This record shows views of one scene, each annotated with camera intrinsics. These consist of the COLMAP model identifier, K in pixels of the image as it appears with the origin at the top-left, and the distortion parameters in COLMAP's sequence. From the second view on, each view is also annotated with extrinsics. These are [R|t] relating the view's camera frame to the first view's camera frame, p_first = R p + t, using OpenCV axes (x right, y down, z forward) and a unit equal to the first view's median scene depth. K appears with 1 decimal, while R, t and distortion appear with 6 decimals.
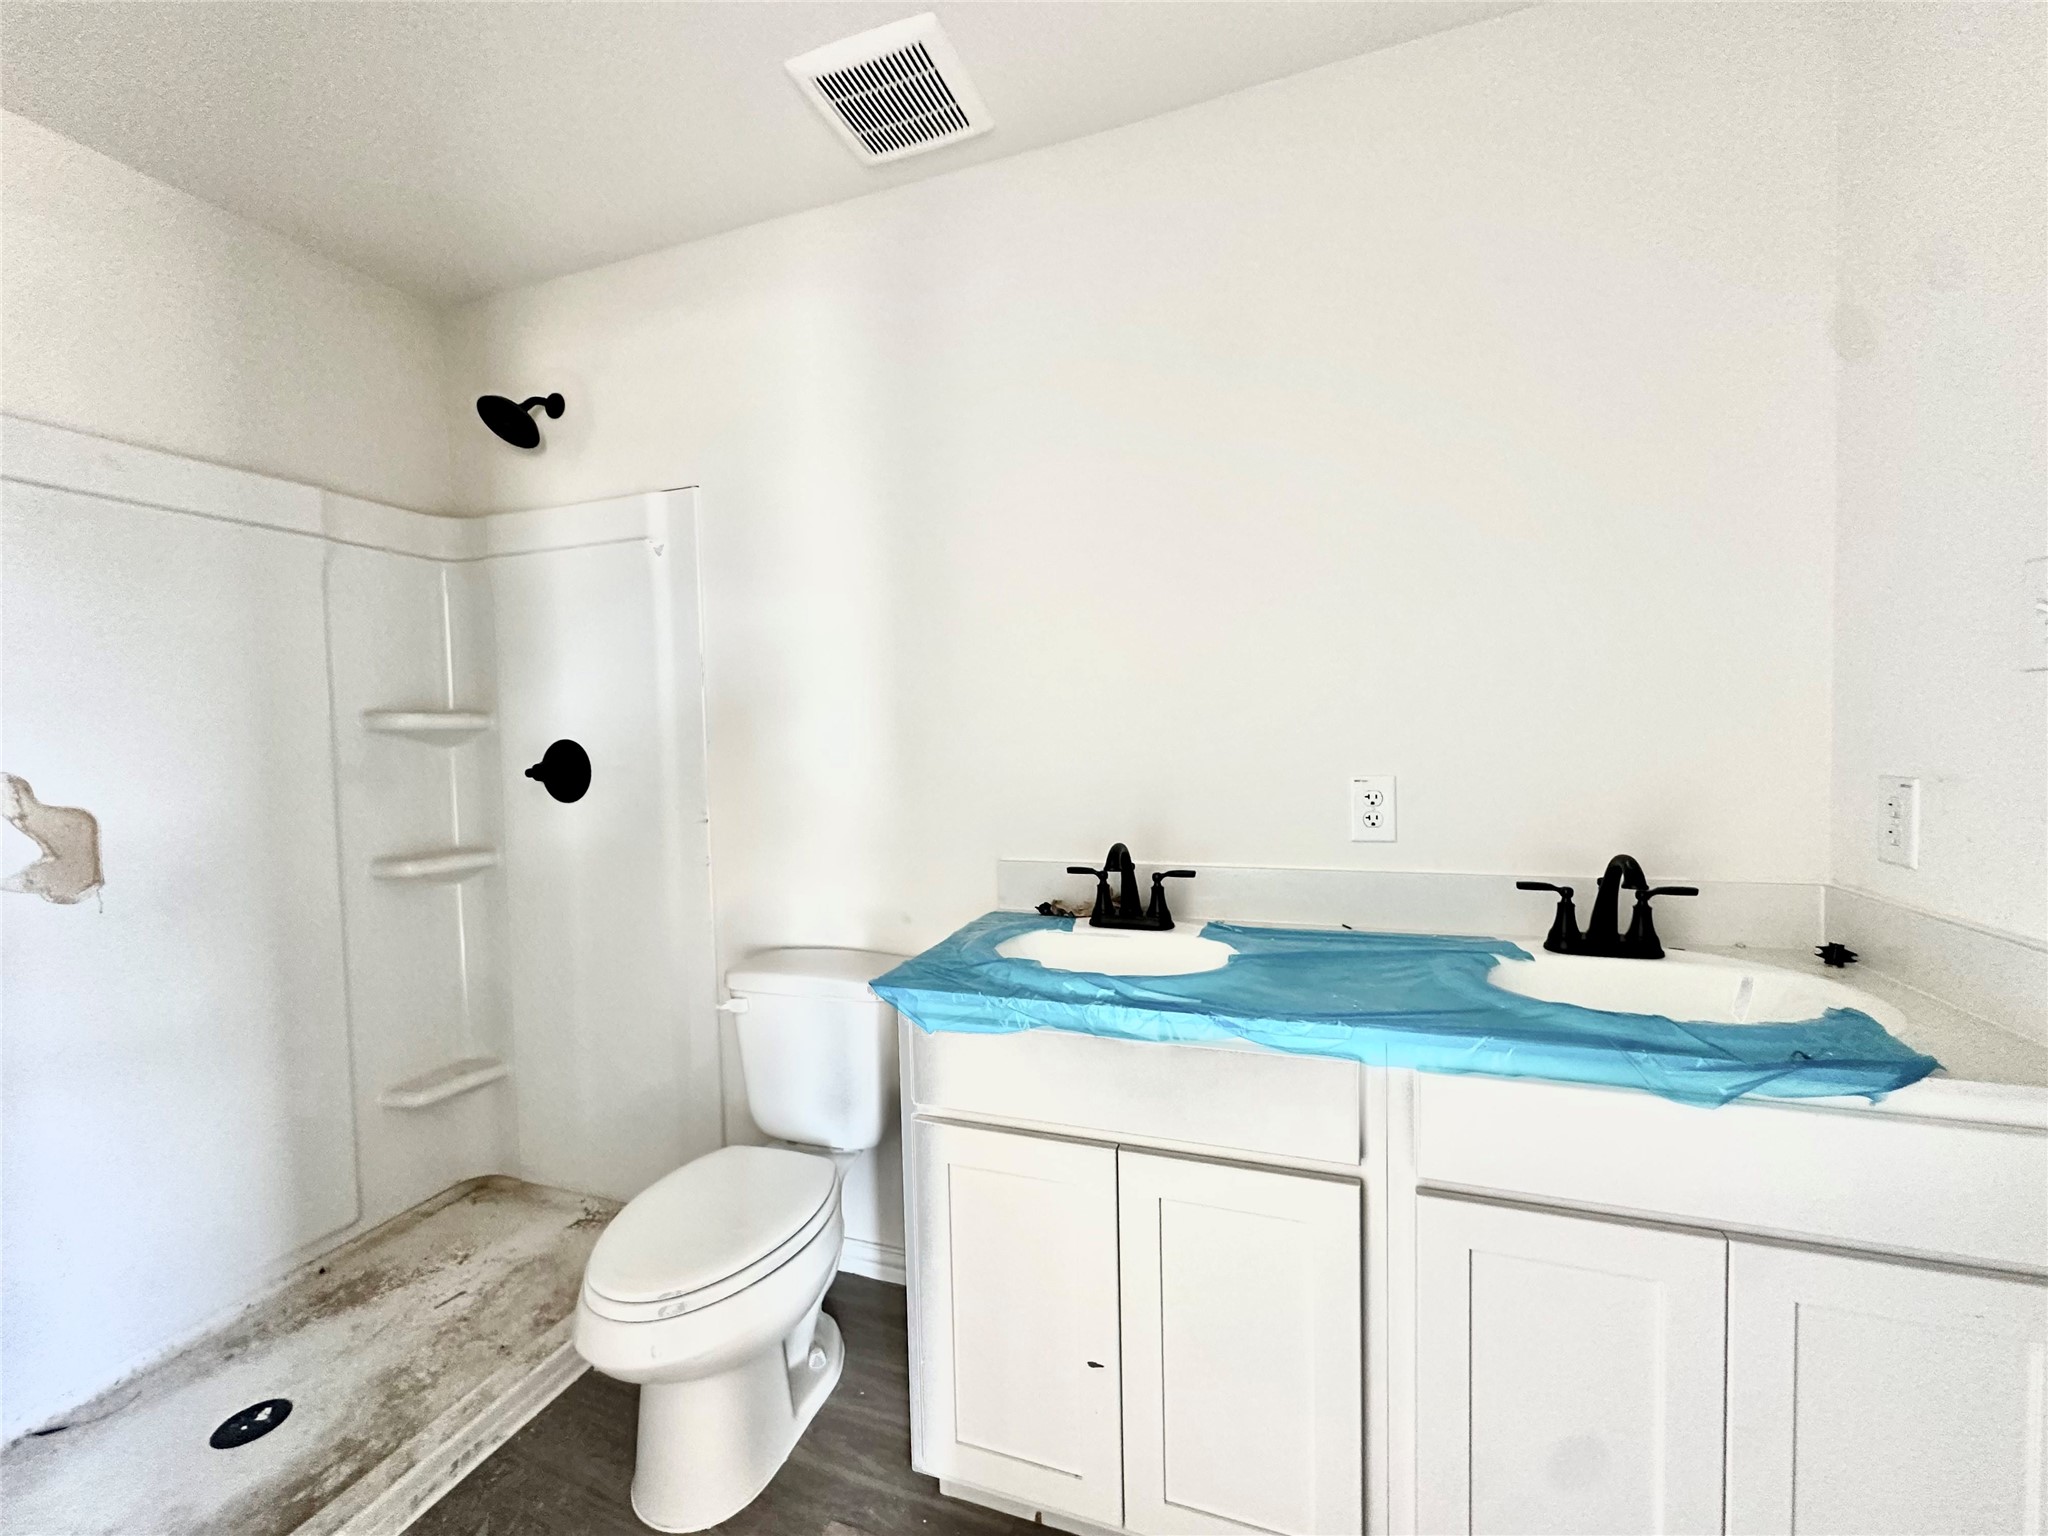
lens RADIAL K [[817.3, 0, 1023.7], [0, 817.3, 763.6], [0, 0, 1]] dist [-0.002418, 0.000321]
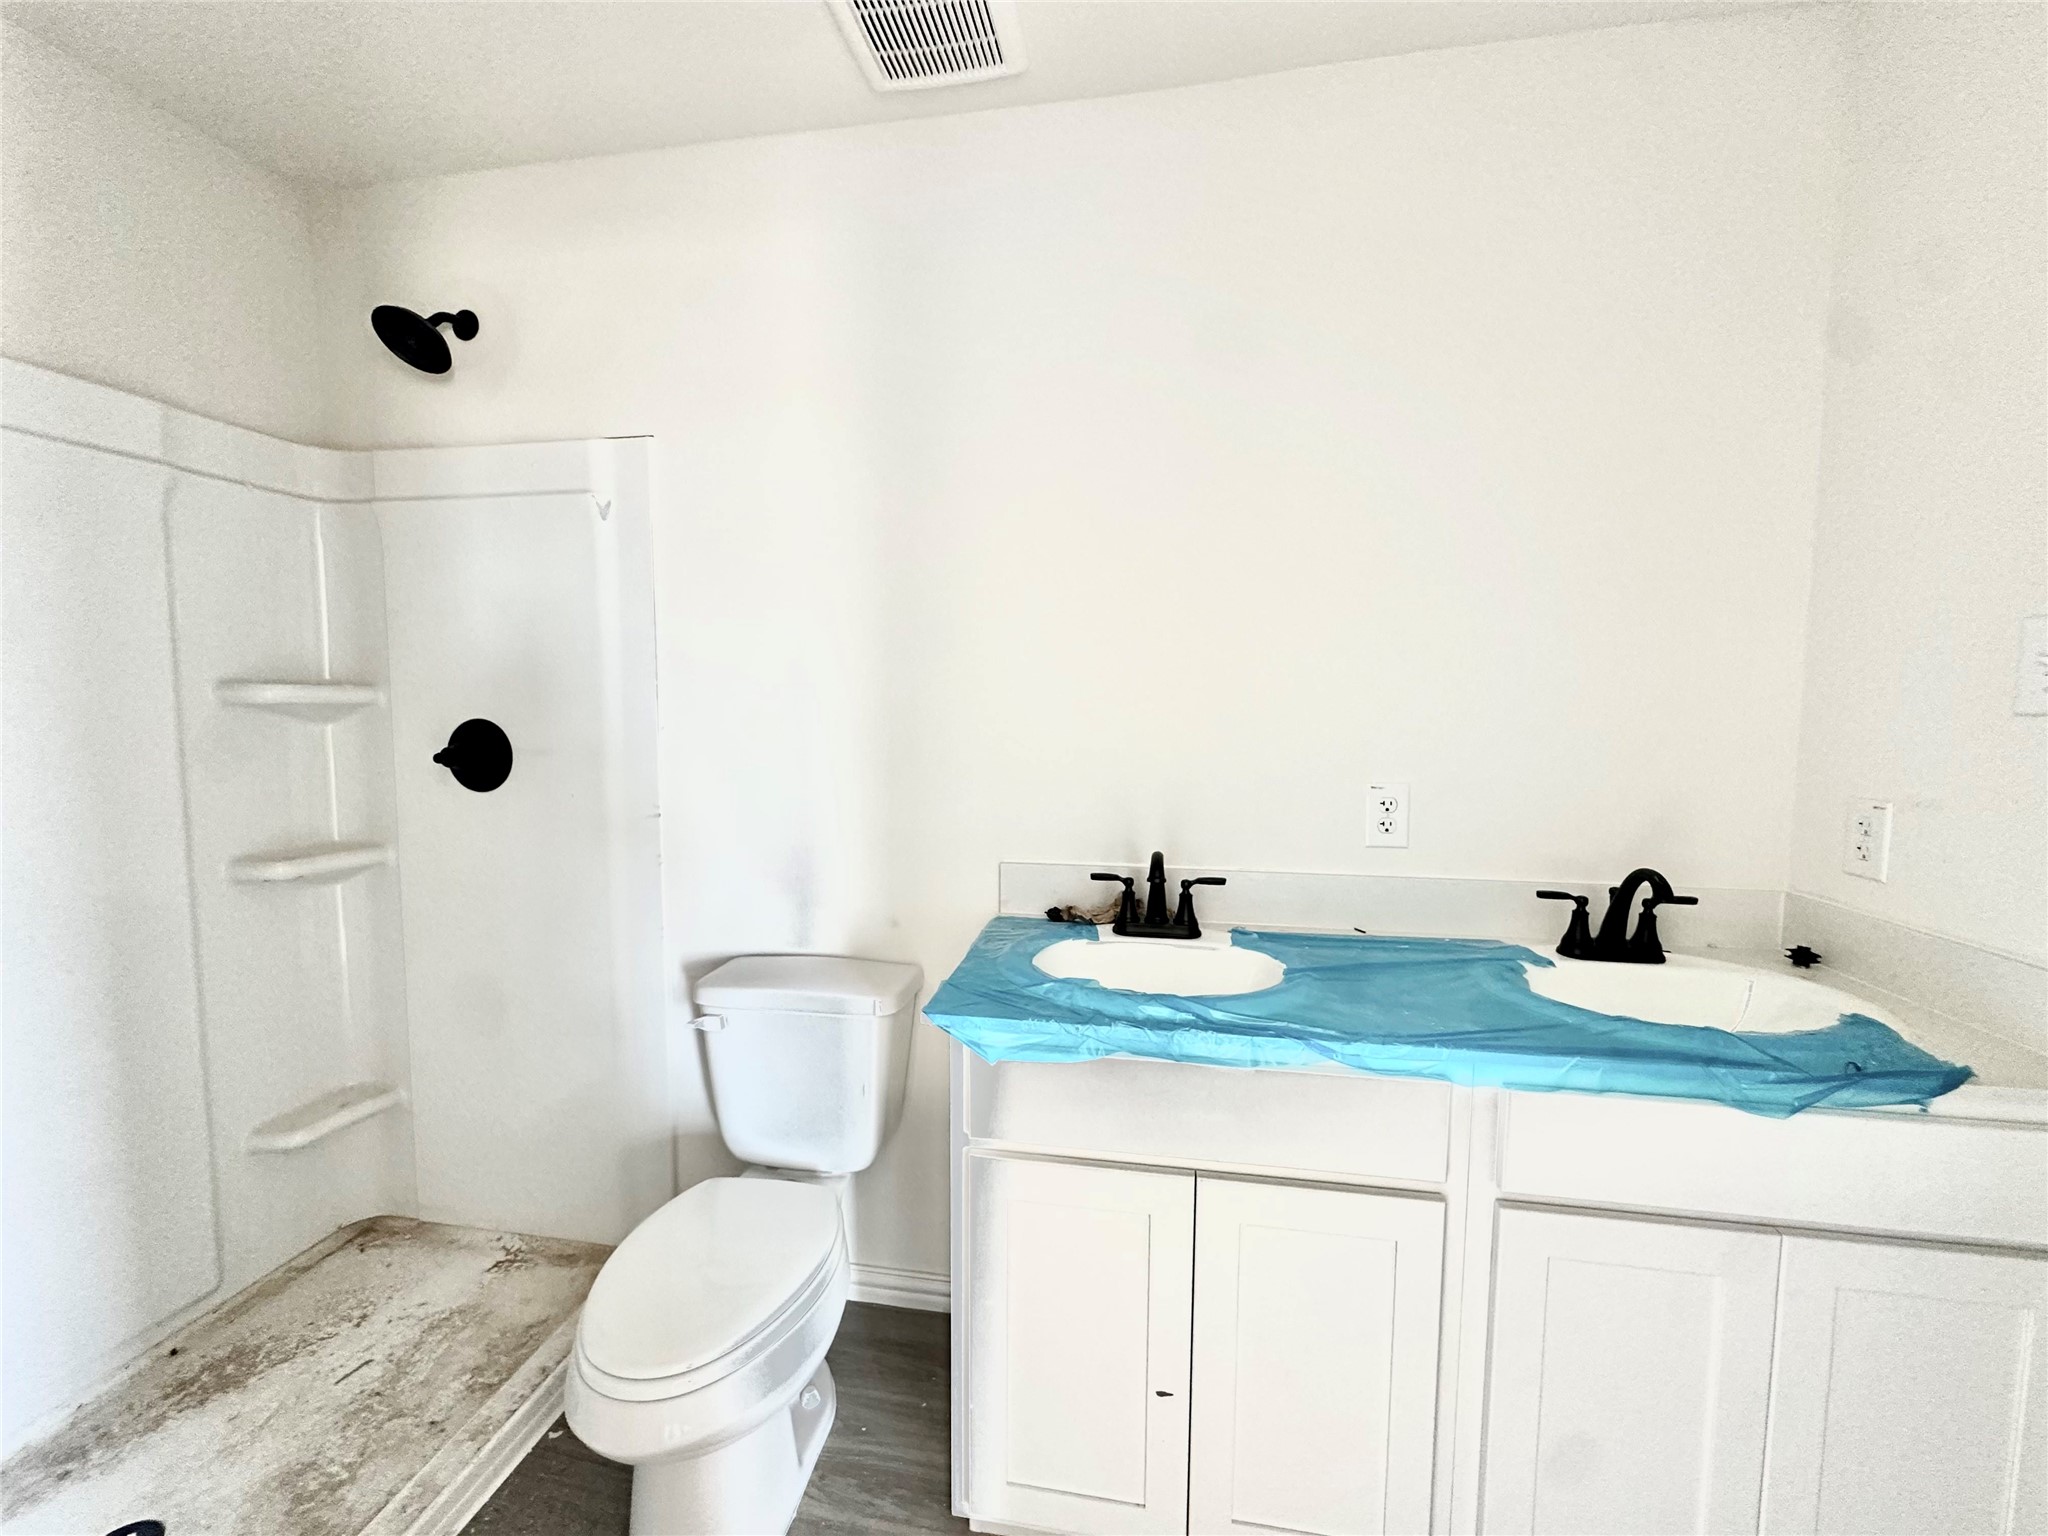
lens RADIAL K [[817.3, 0, 1023.7], [0, 817.3, 763.6], [0, 0, 1]] dist [-0.002418, 0.000321]
pose [[0.986097, 0.015392, 0.165457, -0.192474], [-0.021450, 0.999161, 0.034886, -0.035403], [-0.164782, -0.037950, 0.985600, 0.073294]]
